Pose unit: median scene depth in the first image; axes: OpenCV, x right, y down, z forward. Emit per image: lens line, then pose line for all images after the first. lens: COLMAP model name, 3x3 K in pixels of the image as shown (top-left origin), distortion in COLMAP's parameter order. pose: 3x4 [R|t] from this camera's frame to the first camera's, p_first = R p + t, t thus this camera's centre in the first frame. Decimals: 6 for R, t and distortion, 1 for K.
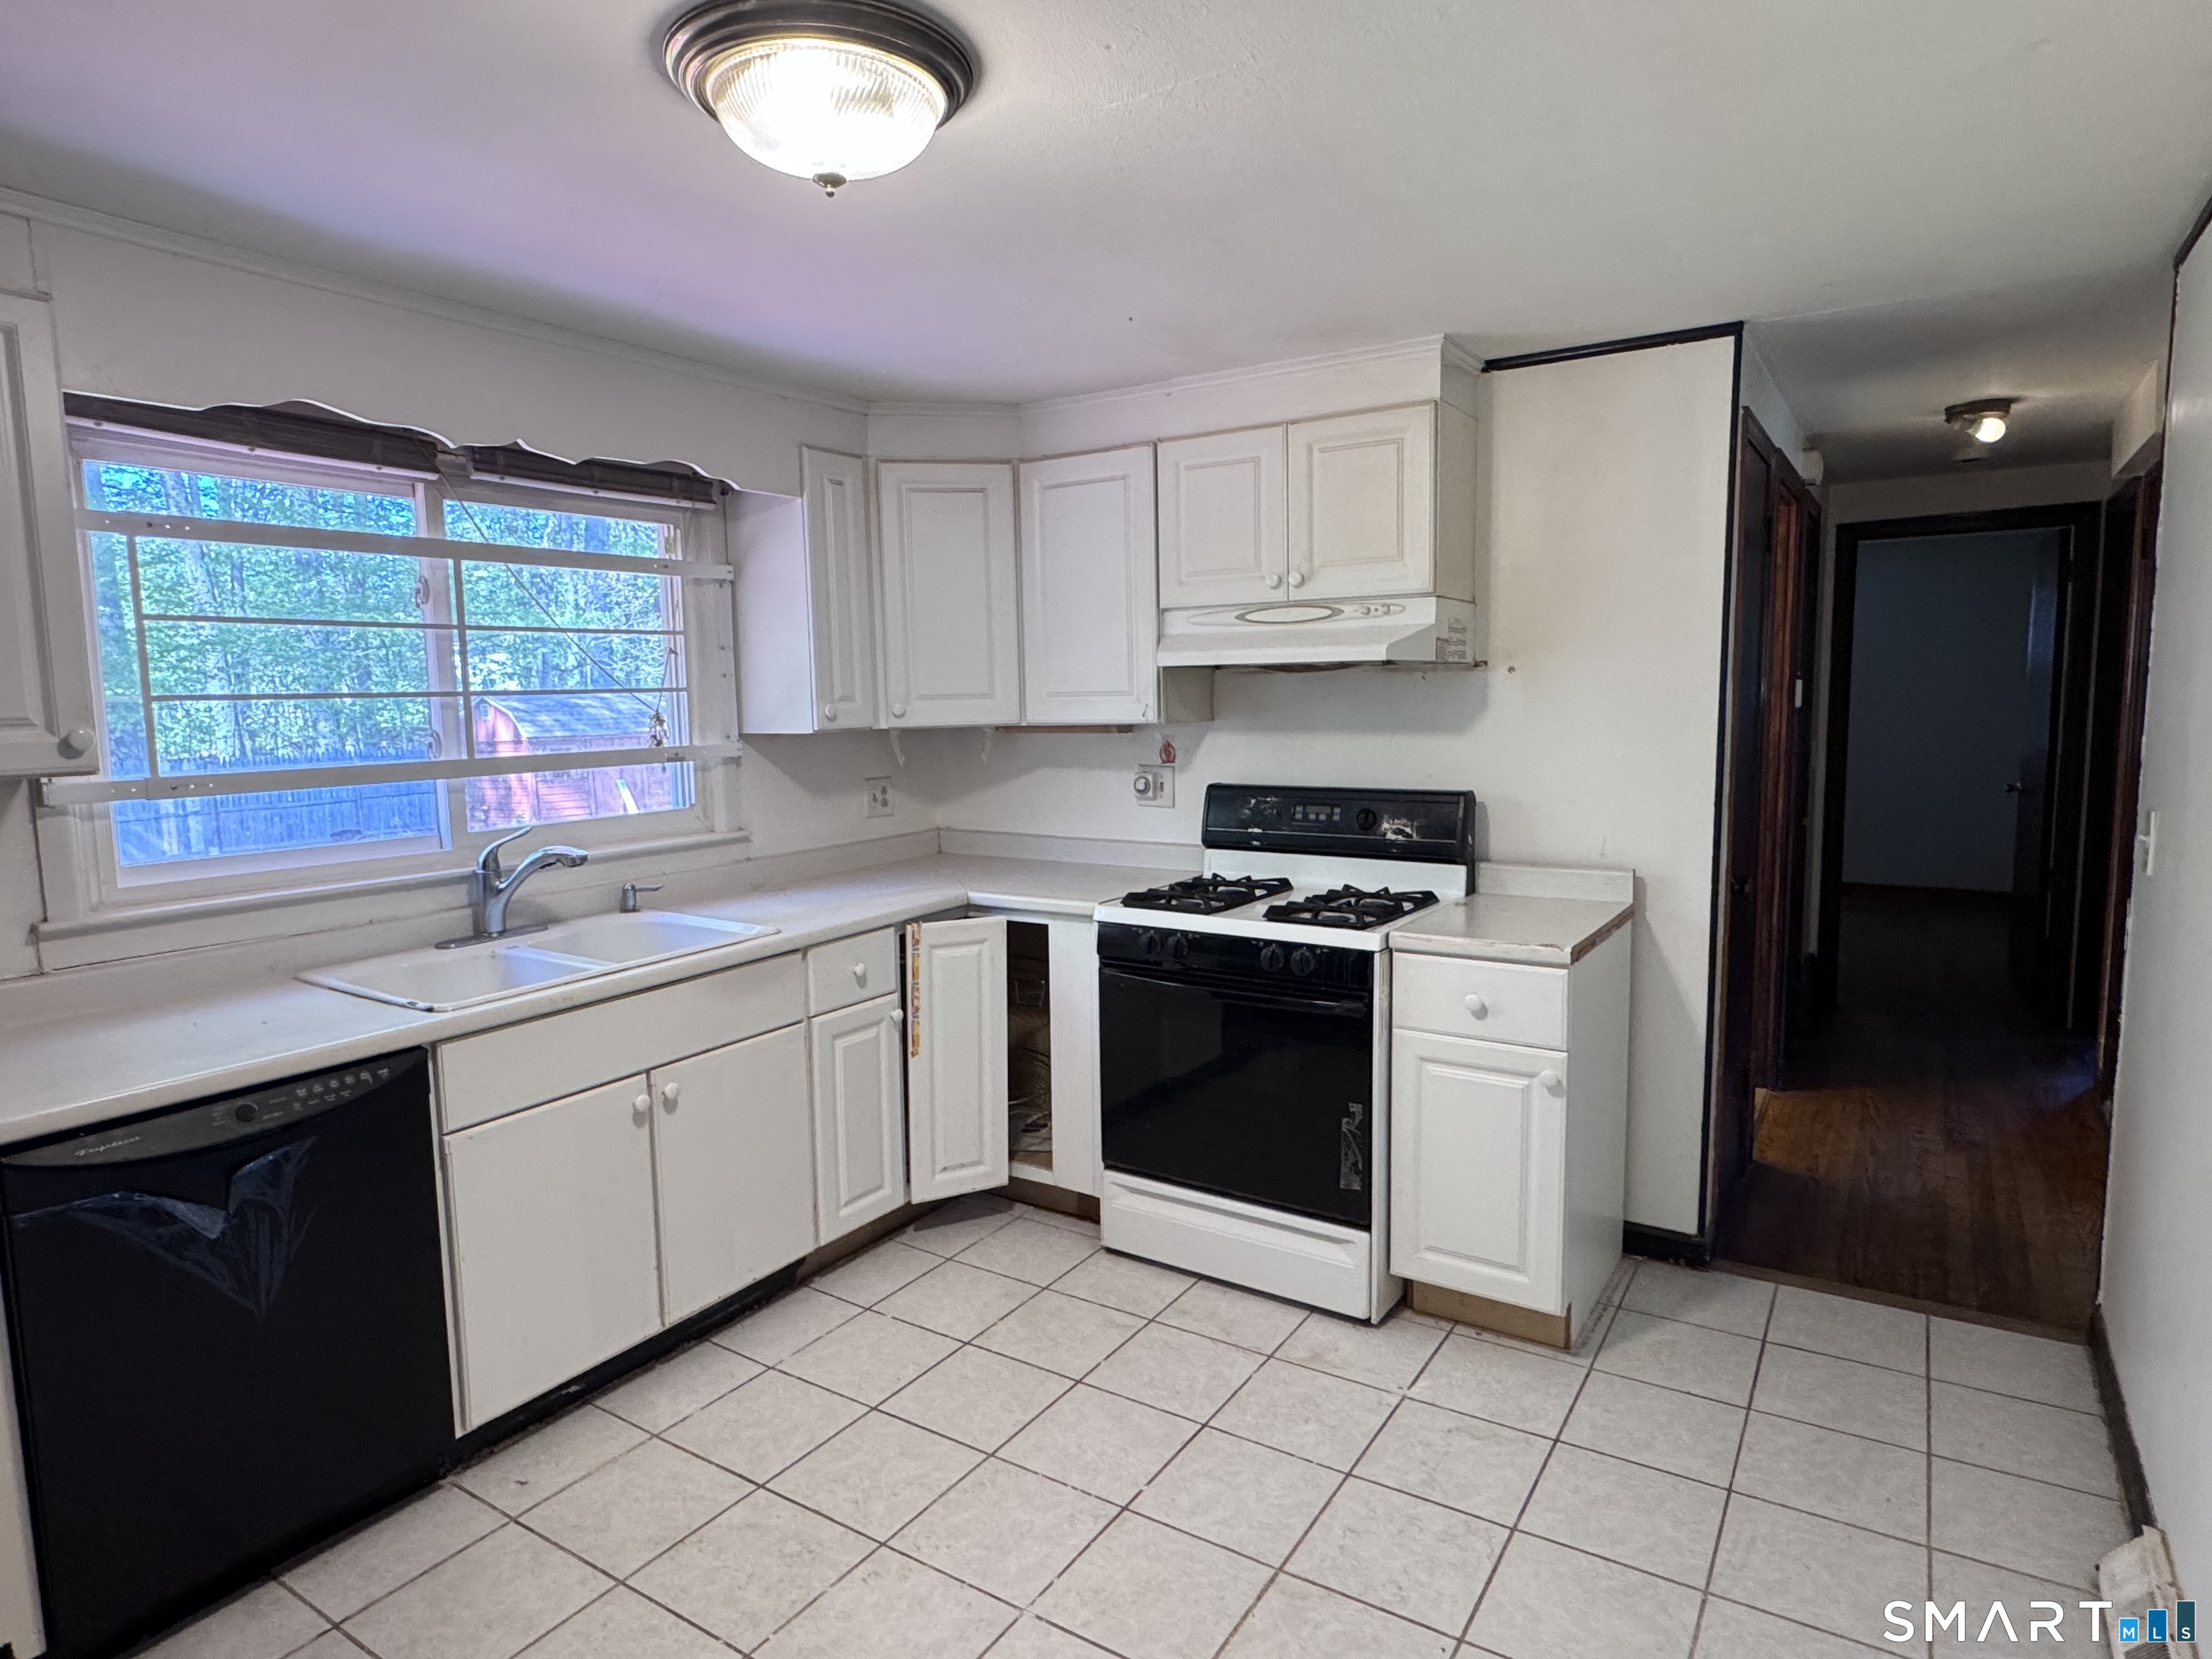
lens RADIAL K [[1275.9, 0, 1086.1], [0, 1275.9, 837.1], [0, 0, 1]] dist [-0.002988, 0.001802]
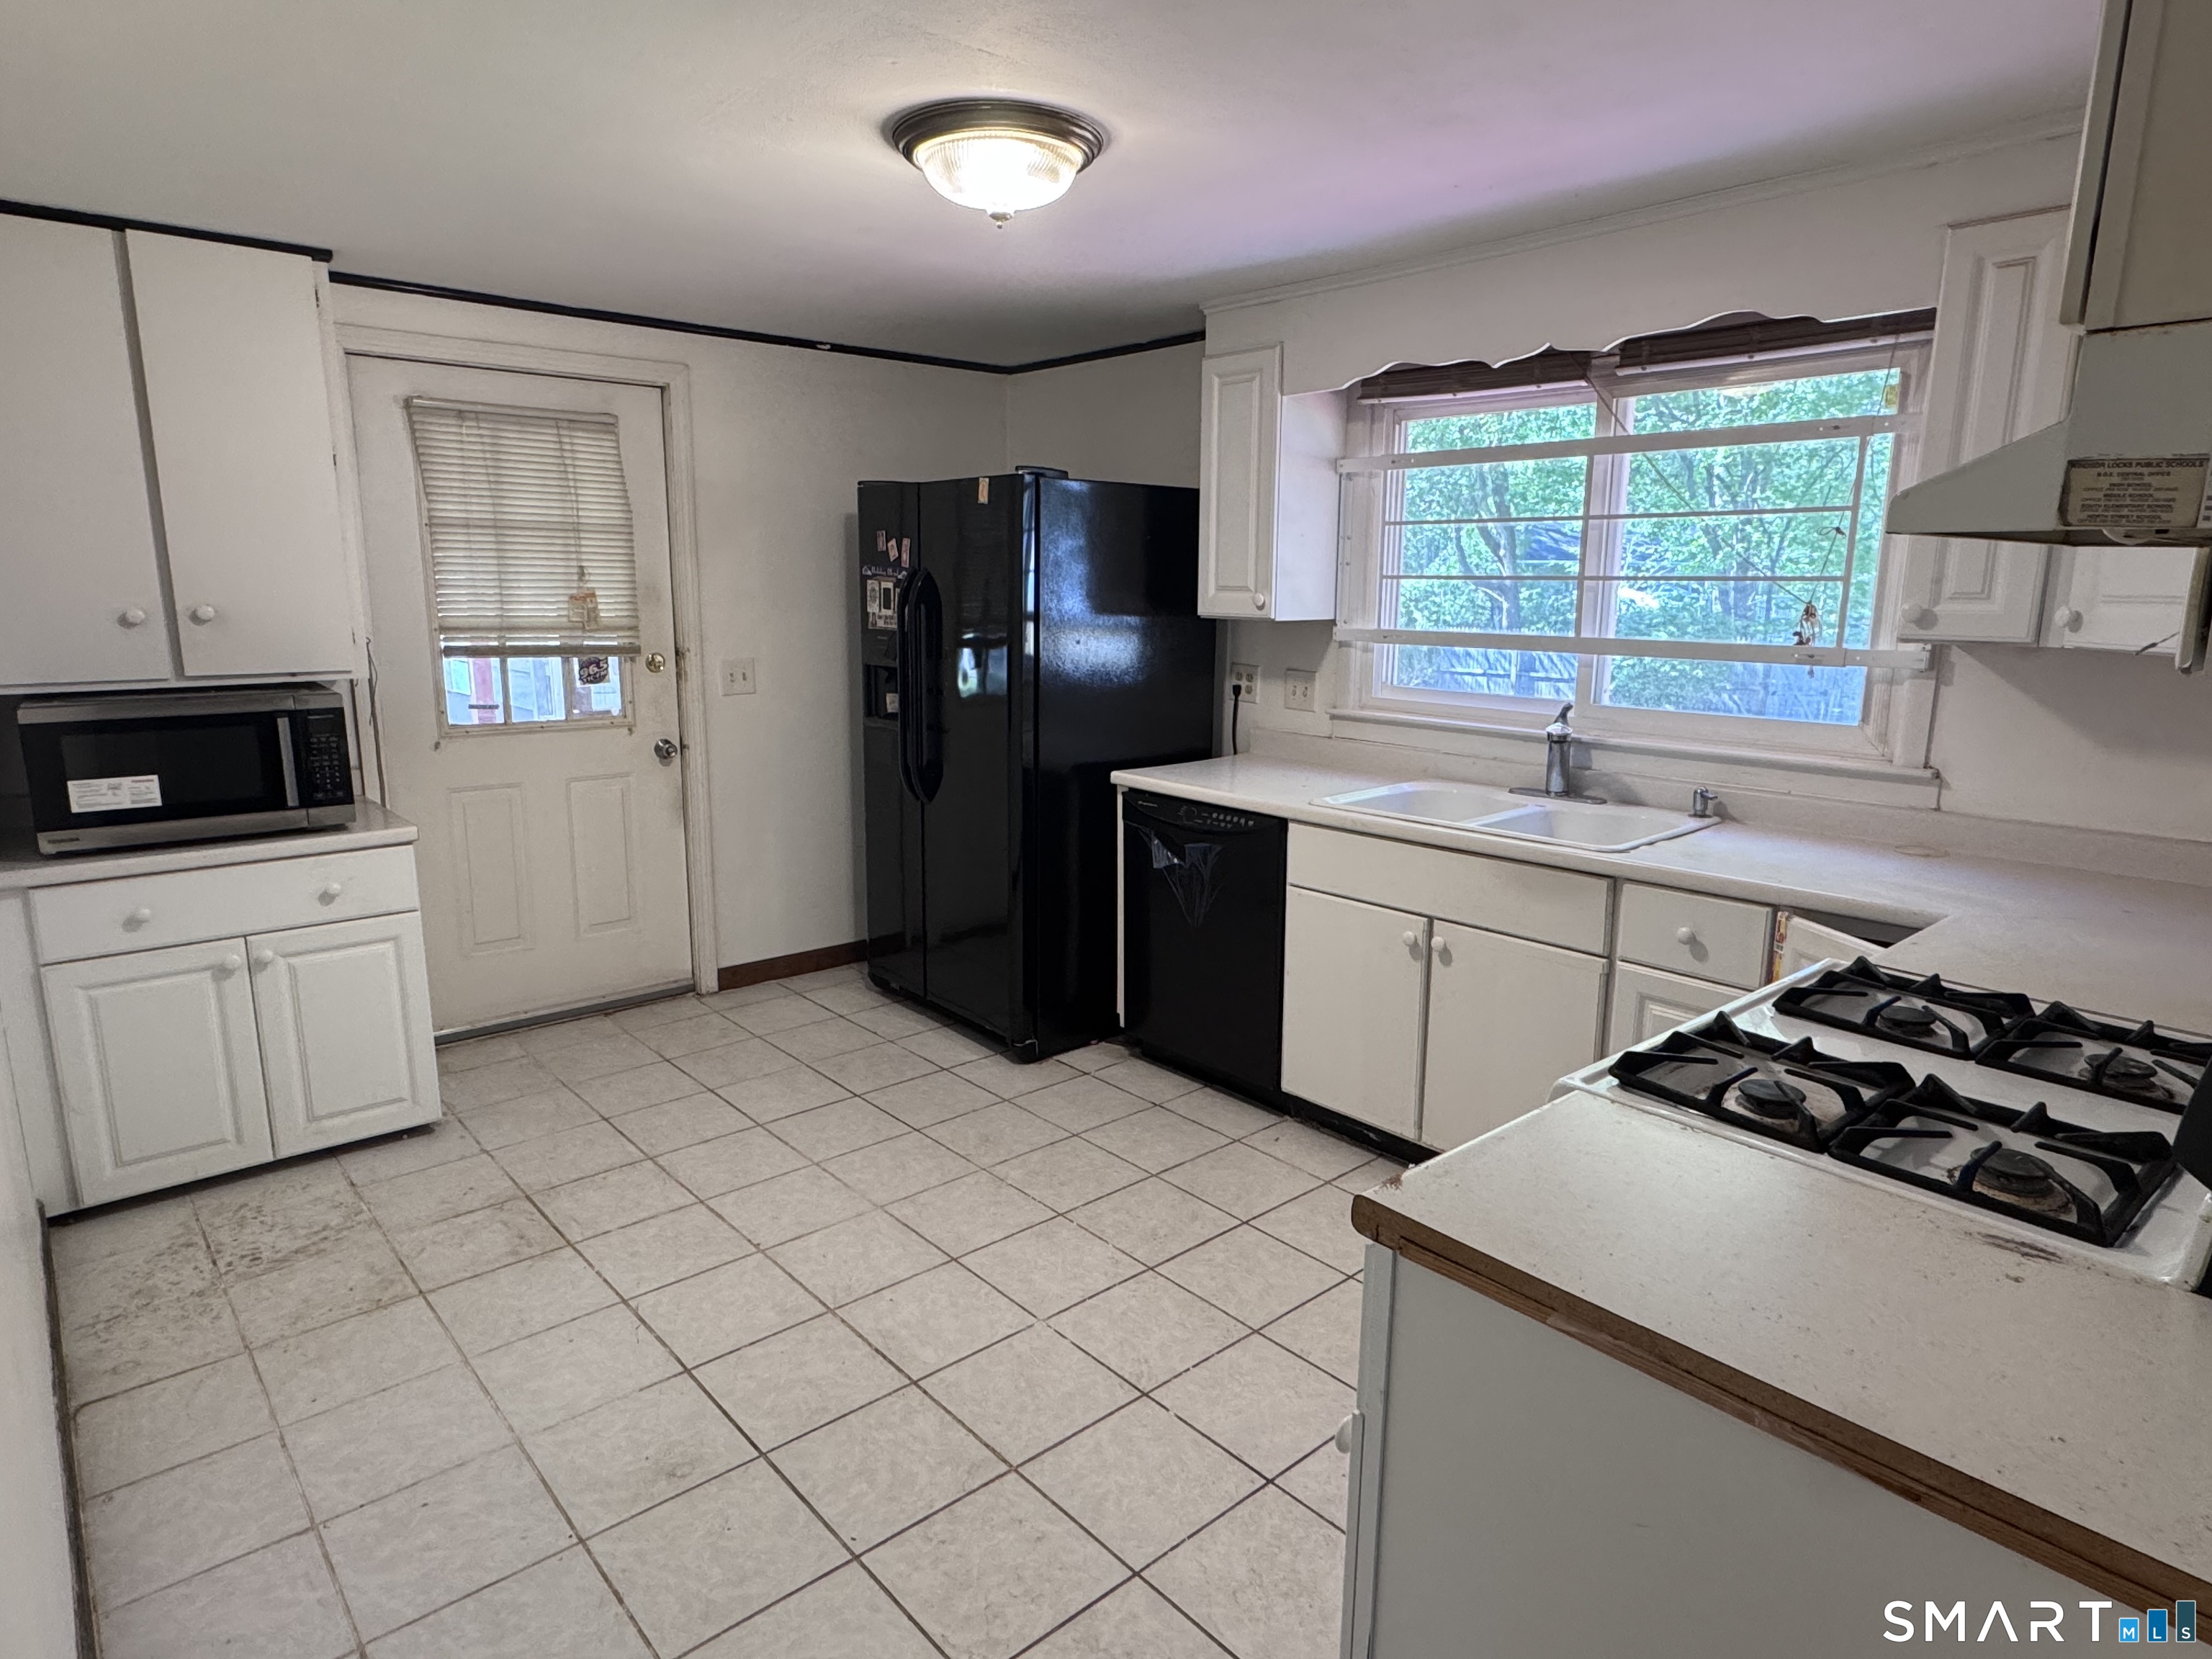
lens RADIAL K [[1275.9, 0, 1108.9], [0, 1275.9, 831.8], [0, 0, 1]] dist [-0.002988, 0.001802]
pose [[-0.267636, 0.203072, -0.941877, 0.619790], [-0.115015, 0.963815, 0.240484, -0.102091], [0.956631, 0.172692, -0.234595, 0.775812]]
